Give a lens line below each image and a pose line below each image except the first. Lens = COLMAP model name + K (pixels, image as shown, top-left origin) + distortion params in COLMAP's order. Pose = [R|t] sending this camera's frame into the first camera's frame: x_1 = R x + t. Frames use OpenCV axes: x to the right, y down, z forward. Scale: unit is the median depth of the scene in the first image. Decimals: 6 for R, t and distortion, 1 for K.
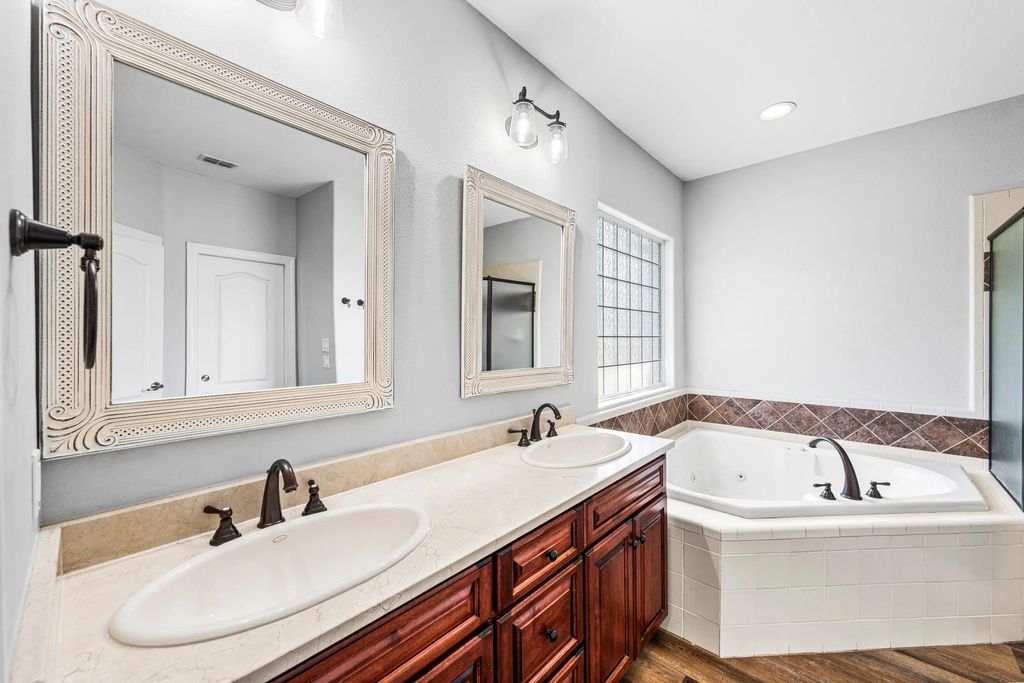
lens RADIAL K [[403.9, 0, 502.3], [0, 403.9, 340.8], [0, 0, 1]] dist [-0.000057, -0.000515]
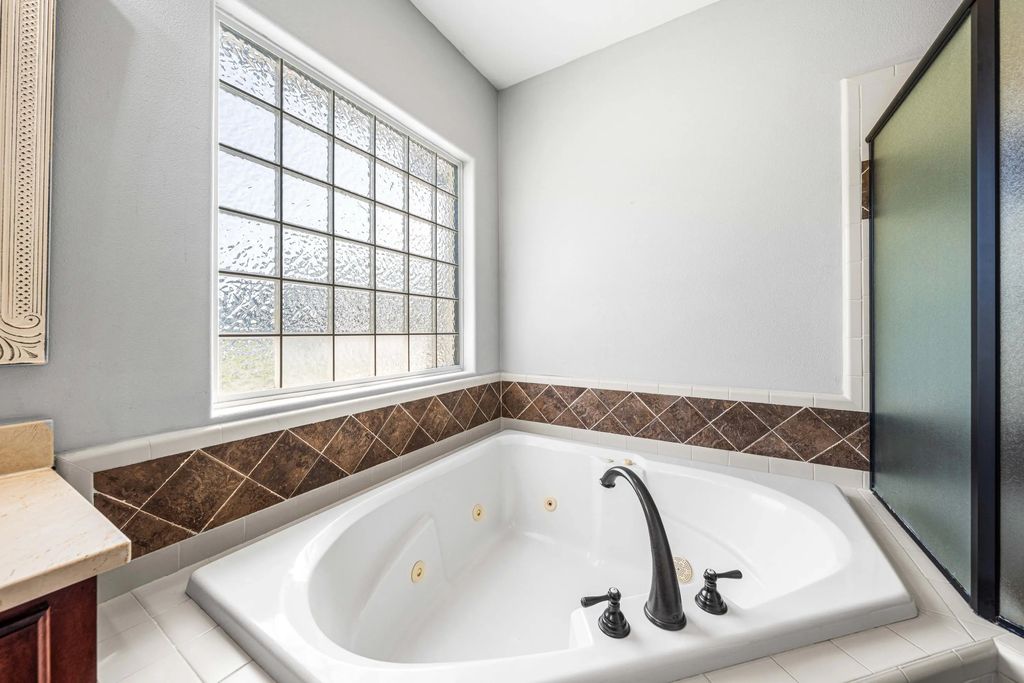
lens RADIAL K [[354.9, 0, 511.0], [0, 354.9, 331.0], [0, 0, 1]] dist [-0.003846, 0.000141]
pose [[0.982659, 0.004602, 0.185365, 0.472872], [-0.002693, 0.999941, -0.010552, 0.064034], [-0.185402, 0.009869, 0.982613, 0.490904]]
